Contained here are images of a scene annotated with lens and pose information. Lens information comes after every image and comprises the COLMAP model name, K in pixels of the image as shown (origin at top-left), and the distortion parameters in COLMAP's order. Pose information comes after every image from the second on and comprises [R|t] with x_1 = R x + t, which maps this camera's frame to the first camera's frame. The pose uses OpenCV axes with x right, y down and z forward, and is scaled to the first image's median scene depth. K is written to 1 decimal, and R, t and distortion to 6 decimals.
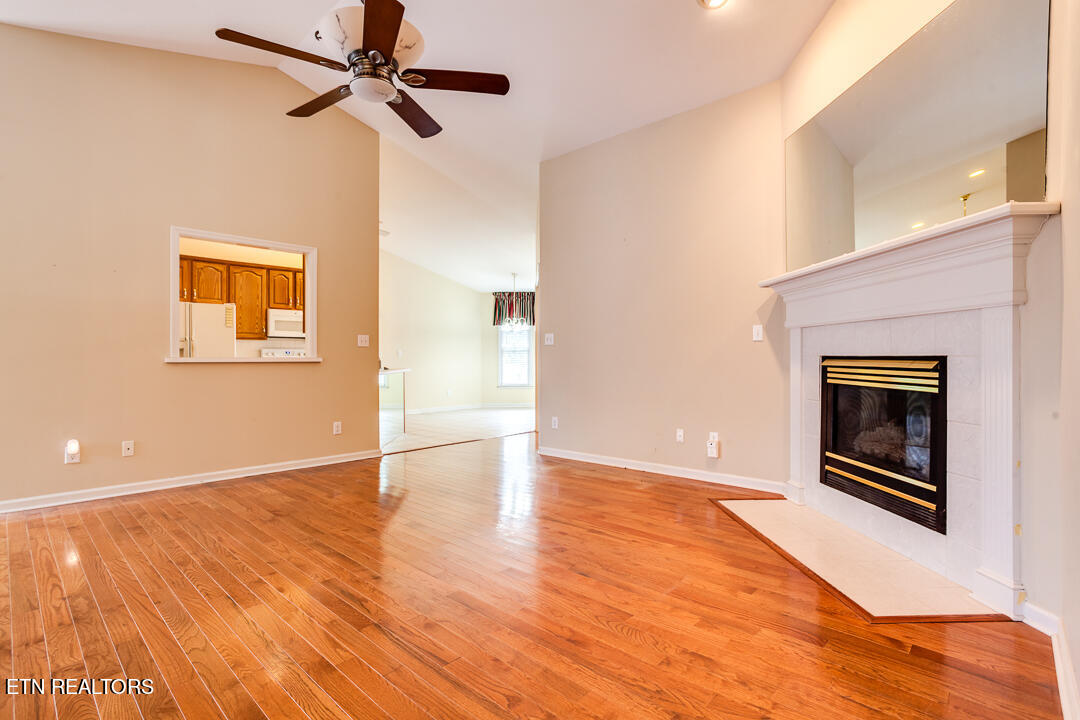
lens RADIAL K [[526.1, 0, 540.0], [0, 526.1, 359.4], [0, 0, 1]] dist [-0.044515, 0.023561]
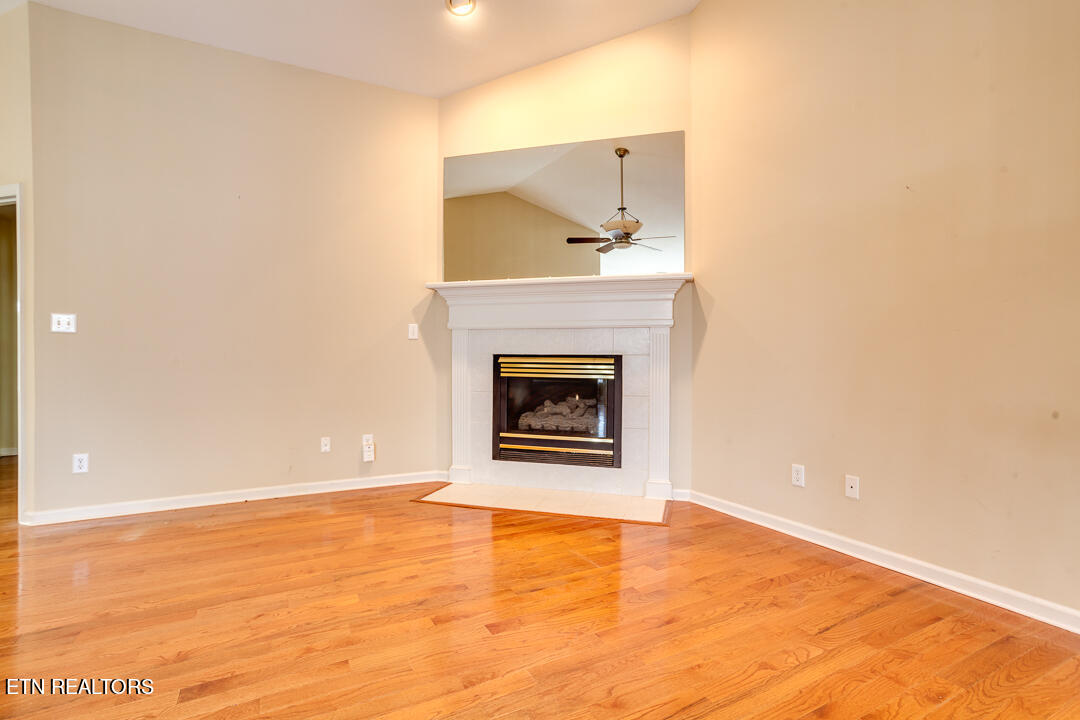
lens RADIAL K [[526.1, 0, 543.8], [0, 526.1, 358.1], [0, 0, 1]] dist [-0.044515, 0.023561]
pose [[0.316916, -0.004296, 0.948444, -0.588623], [-0.000913, 0.999988, 0.004834, -0.003852], [-0.948453, -0.002398, 0.316908, 0.515350]]
